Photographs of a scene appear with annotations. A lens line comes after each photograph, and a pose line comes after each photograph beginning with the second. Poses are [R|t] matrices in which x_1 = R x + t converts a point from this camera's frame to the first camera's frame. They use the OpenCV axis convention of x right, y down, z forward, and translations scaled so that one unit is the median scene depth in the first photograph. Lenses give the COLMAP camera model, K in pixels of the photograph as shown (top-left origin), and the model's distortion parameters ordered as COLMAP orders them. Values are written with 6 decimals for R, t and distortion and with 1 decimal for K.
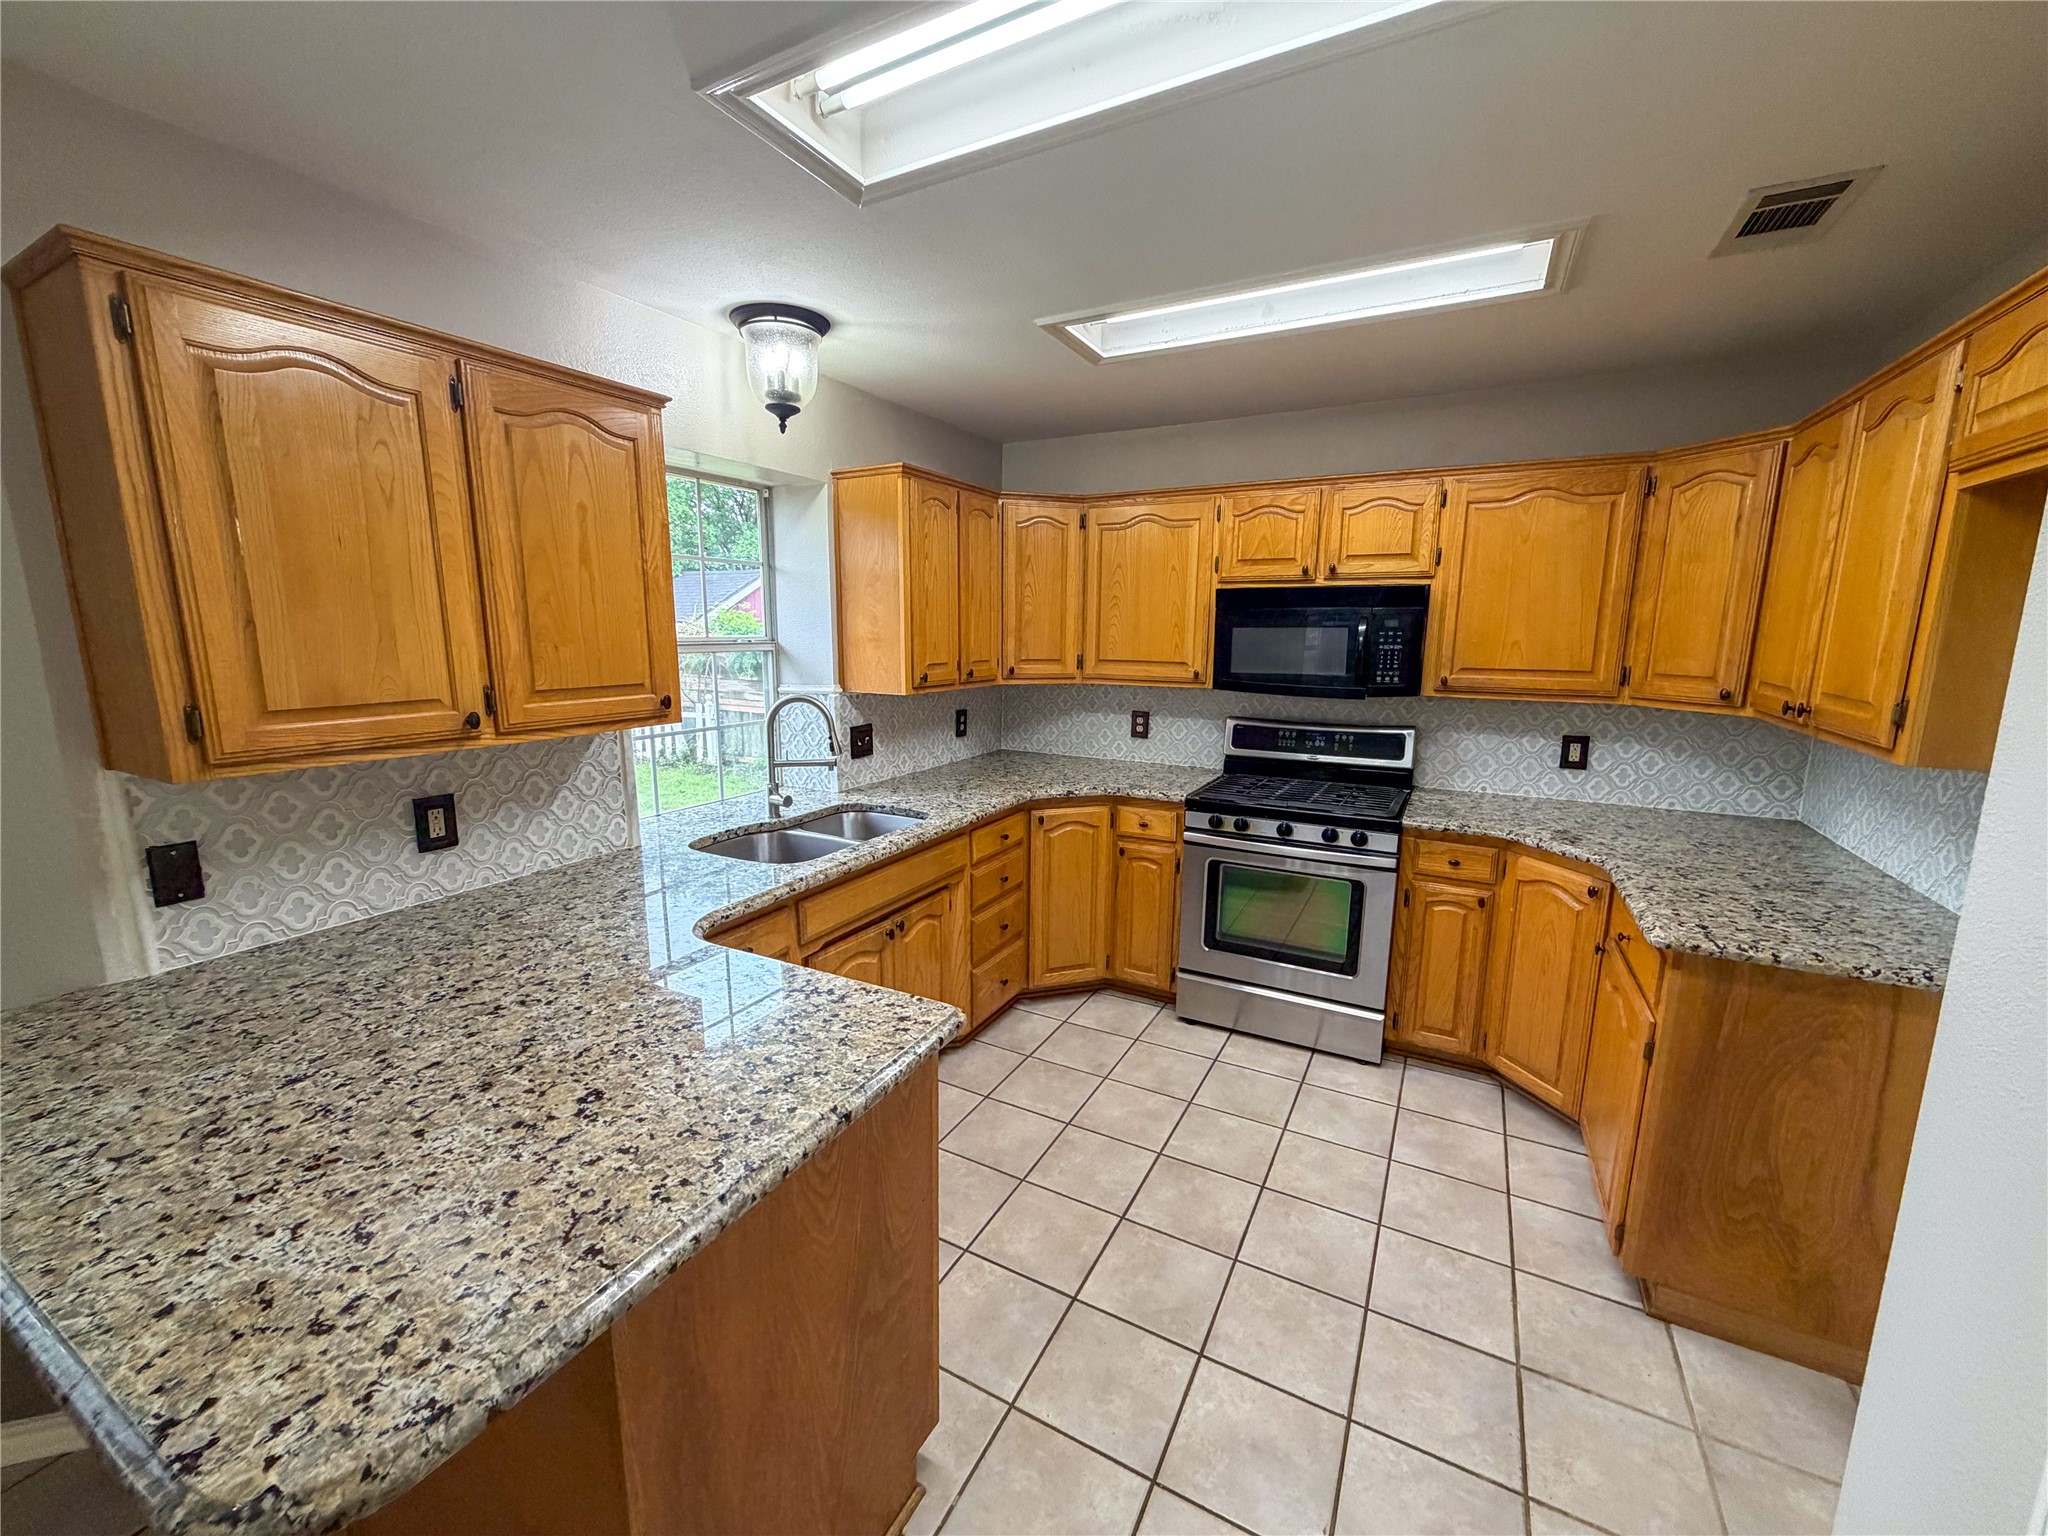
lens RADIAL K [[814.6, 0, 1019.6], [0, 814.6, 766.9], [0, 0, 1]] dist [-0.000437, -0.000256]
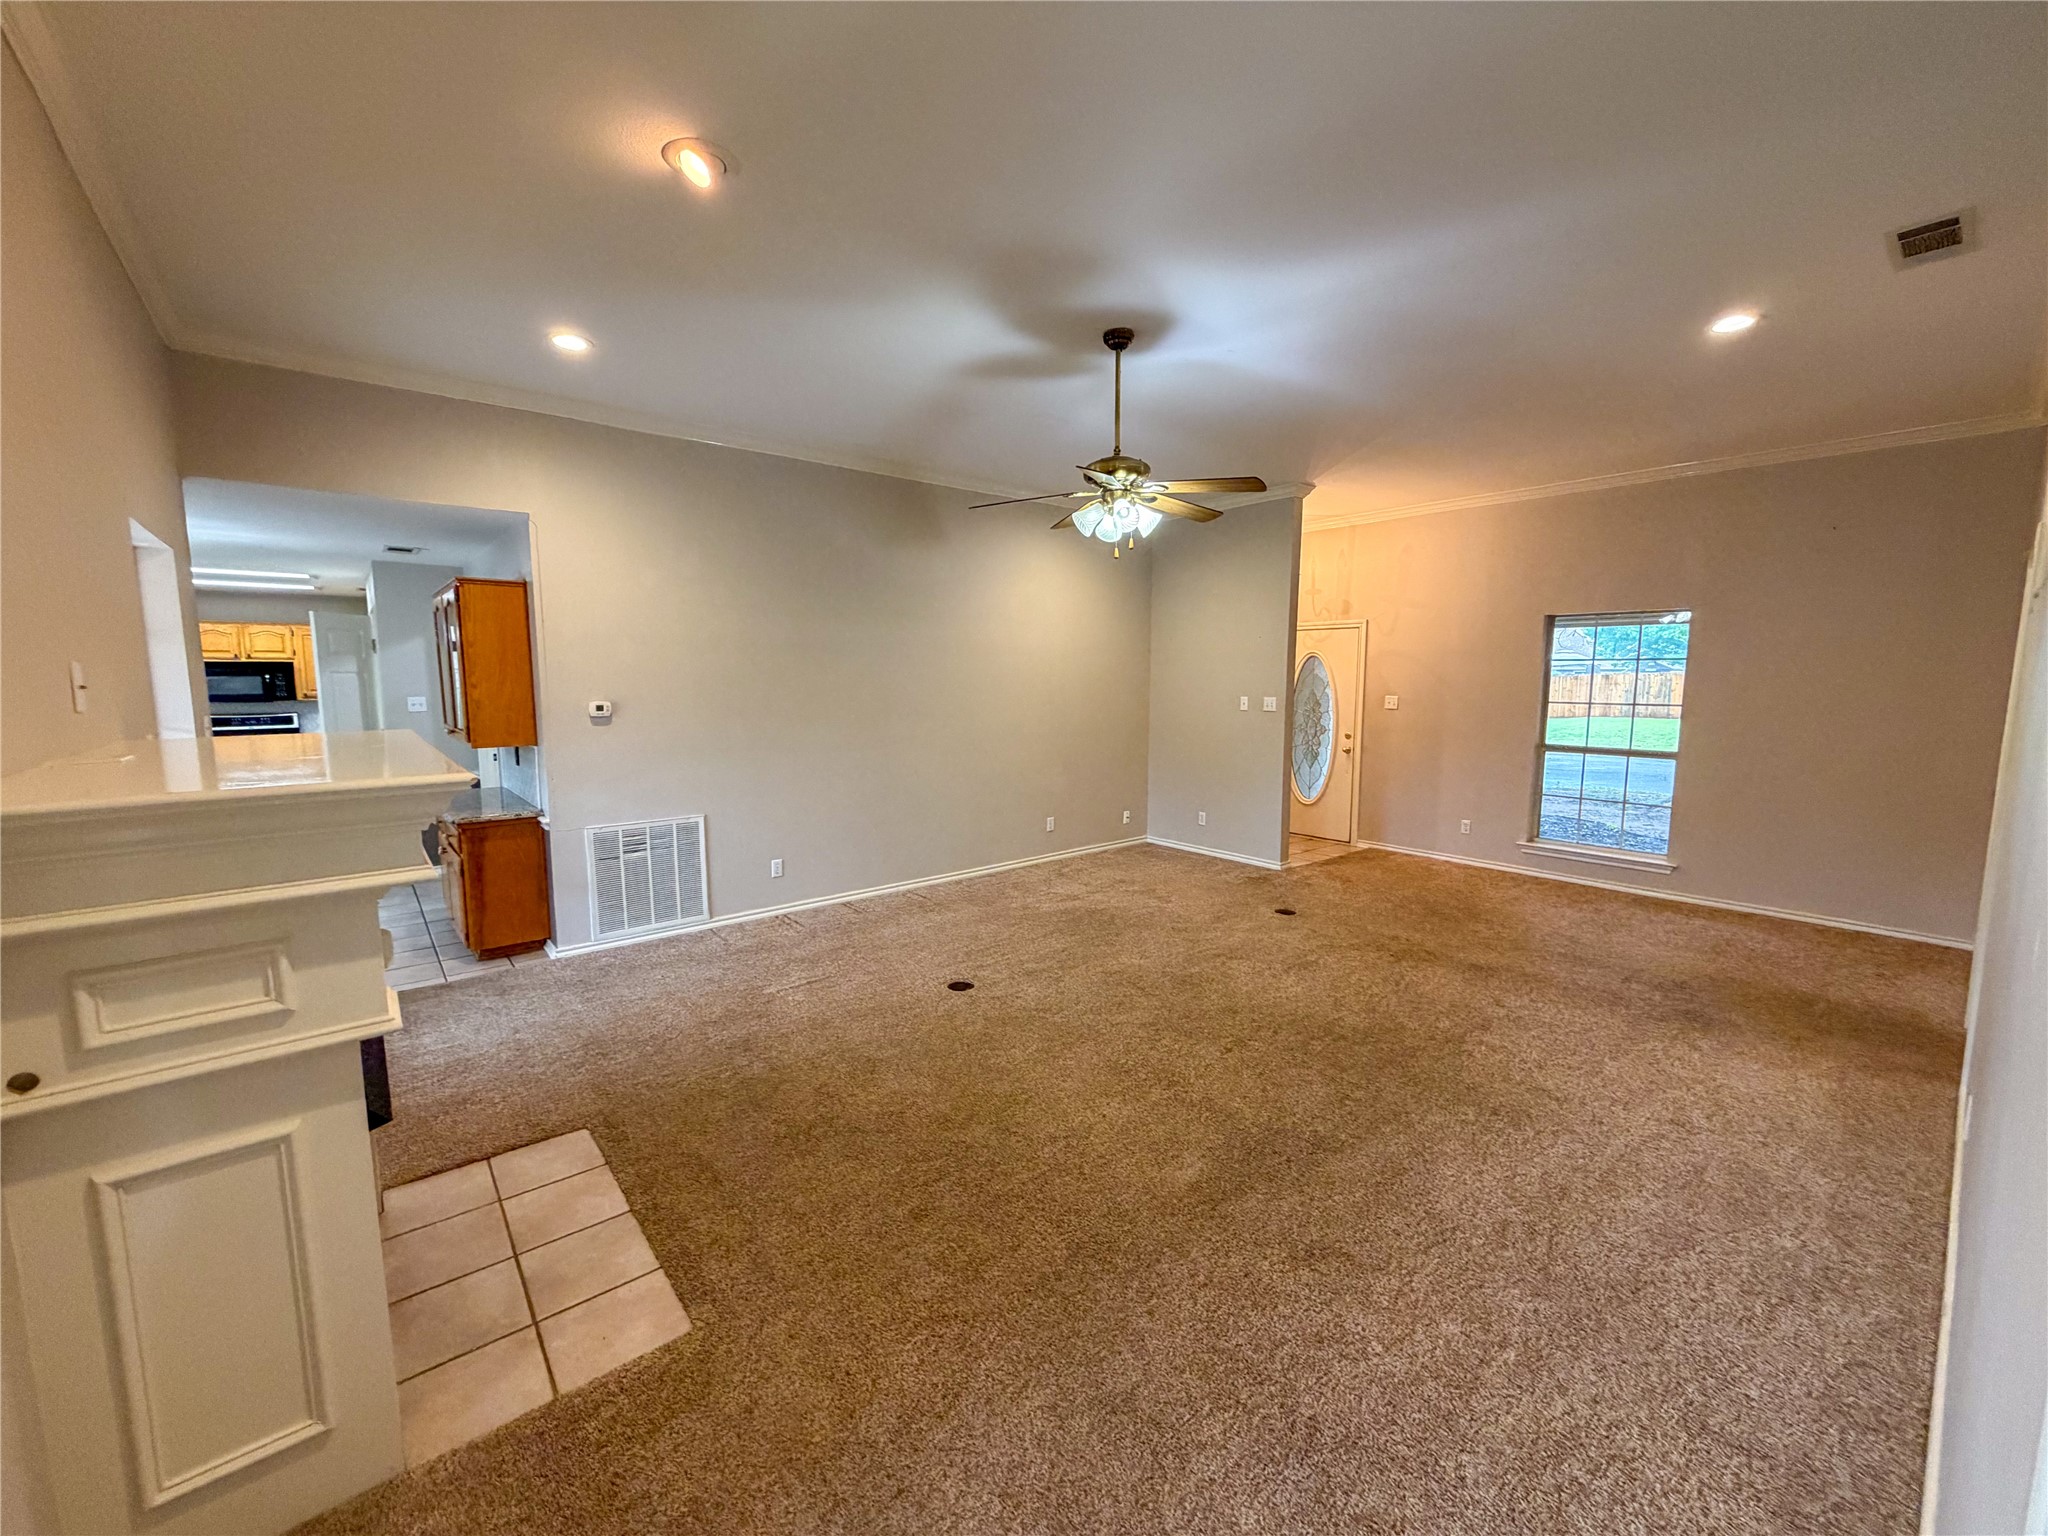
lens RADIAL K [[814.6, 0, 1019.6], [0, 814.6, 766.9], [0, 0, 1]] dist [-0.000437, -0.000256]
pose [[0.367519, -0.107823, 0.923745, -1.867309], [0.162563, 0.985413, 0.050345, 0.620327], [-0.915698, 0.131664, 0.379686, -3.577730]]
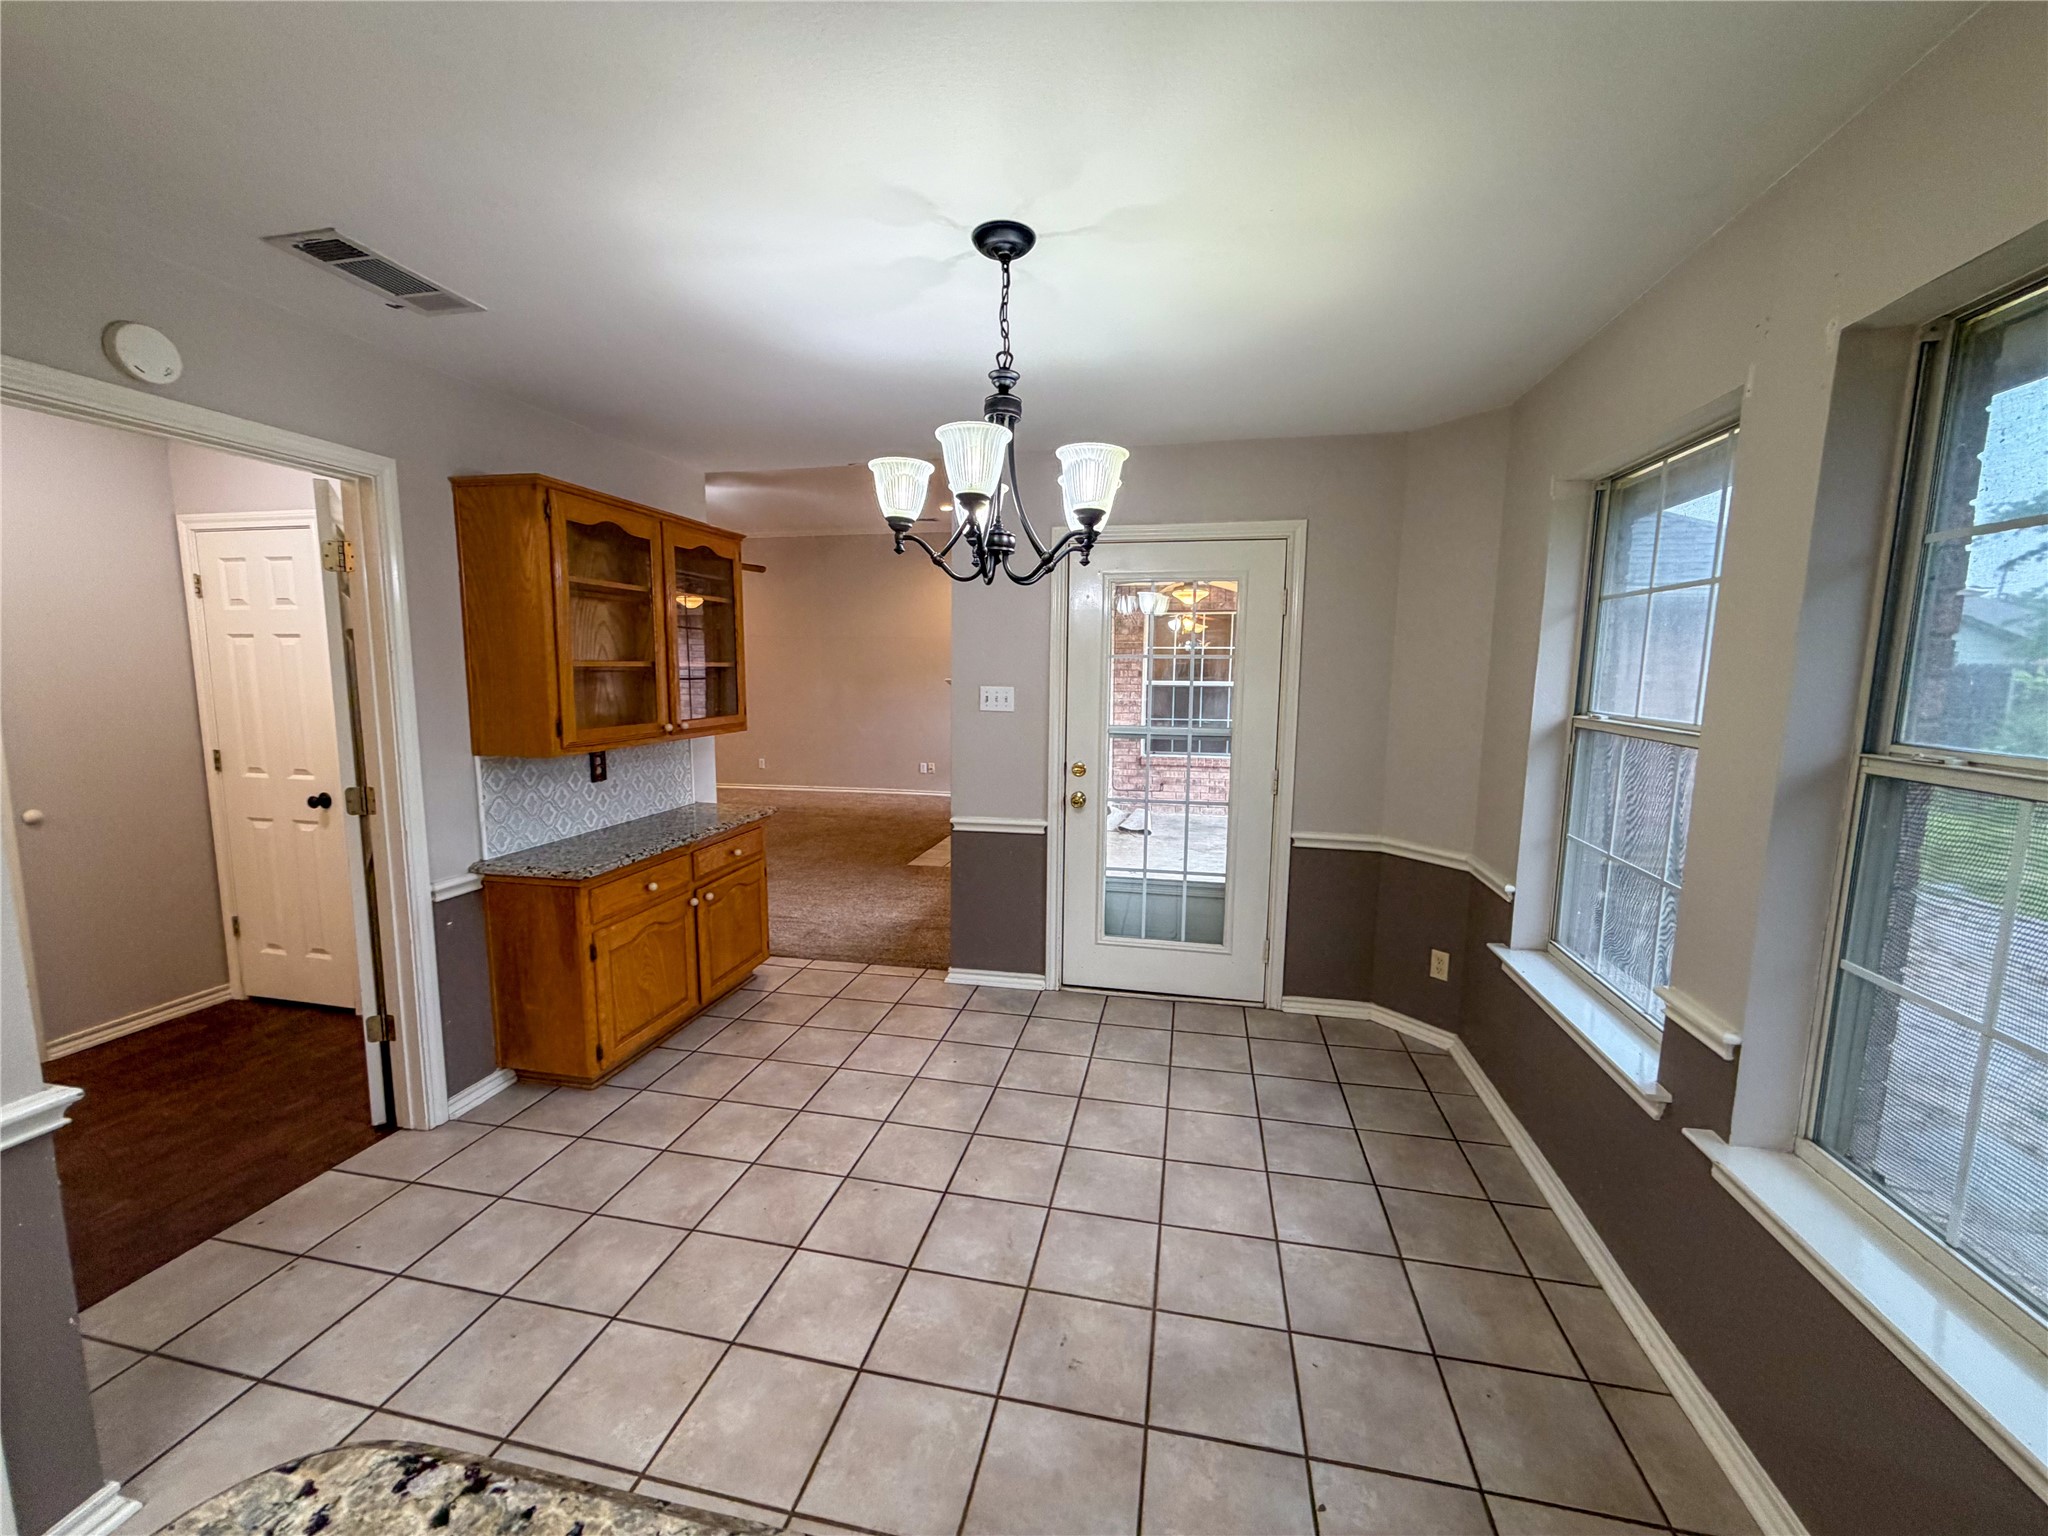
lens RADIAL K [[814.6, 0, 1019.6], [0, 814.6, 766.9], [0, 0, 1]] dist [-0.000437, -0.000256]
pose [[-0.958221, 0.024891, -0.284943, -0.453894], [-0.060221, 0.956320, 0.286052, -0.063996], [0.279617, 0.291260, -0.914867, 0.570664]]
